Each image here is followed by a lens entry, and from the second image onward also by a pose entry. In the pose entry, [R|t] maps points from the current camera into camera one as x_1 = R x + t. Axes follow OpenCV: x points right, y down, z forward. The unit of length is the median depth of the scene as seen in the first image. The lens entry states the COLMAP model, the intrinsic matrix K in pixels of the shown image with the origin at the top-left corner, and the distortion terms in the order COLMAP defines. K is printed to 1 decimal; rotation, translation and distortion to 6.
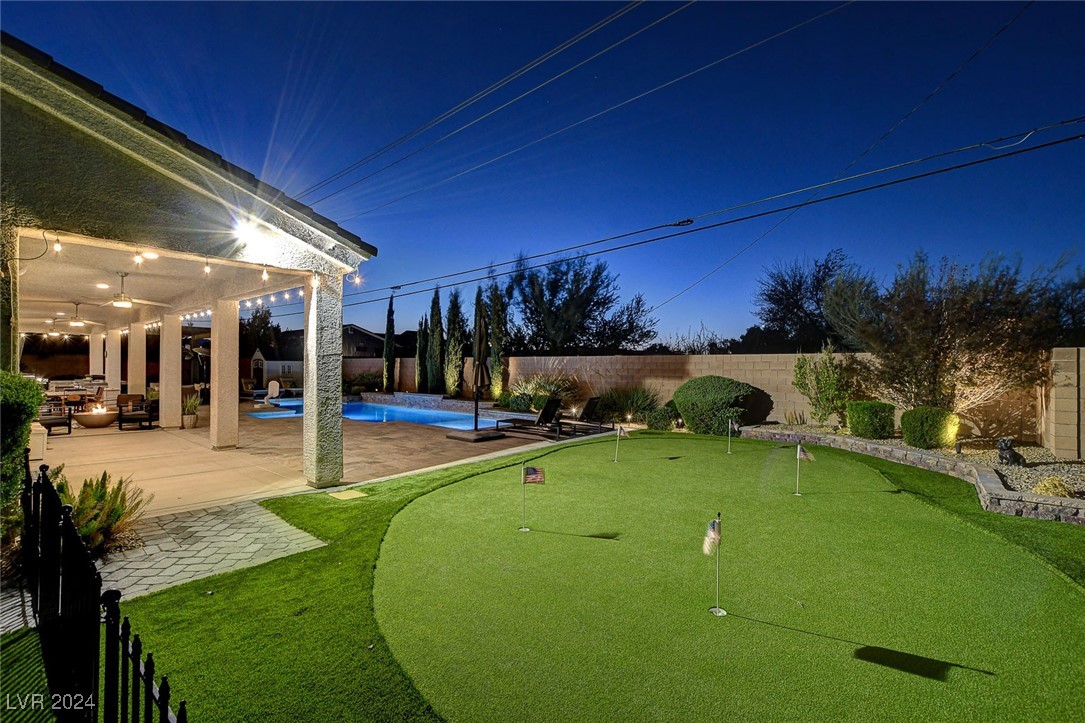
lens RADIAL K [[498.8, 0, 542.5], [0, 498.8, 361.5], [0, 0, 1]] dist [-0.000554, 0.000007]
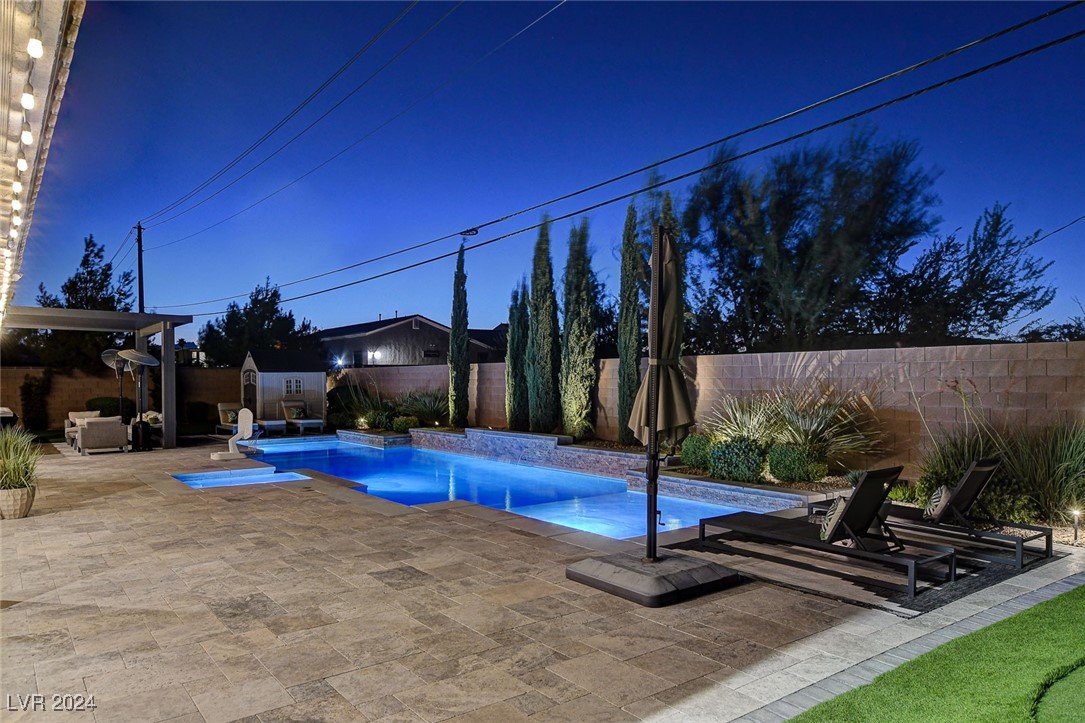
lens RADIAL K [[748.1, 0, 542.5], [0, 748.1, 361.5], [0, 0, 1]] dist [-0.001949, -0.000425]
pose [[0.976108, -0.015751, -0.216713, -0.051393], [0.012480, 0.999787, -0.016458, 0.005498], [0.216926, 0.013361, 0.976097, 0.264486]]
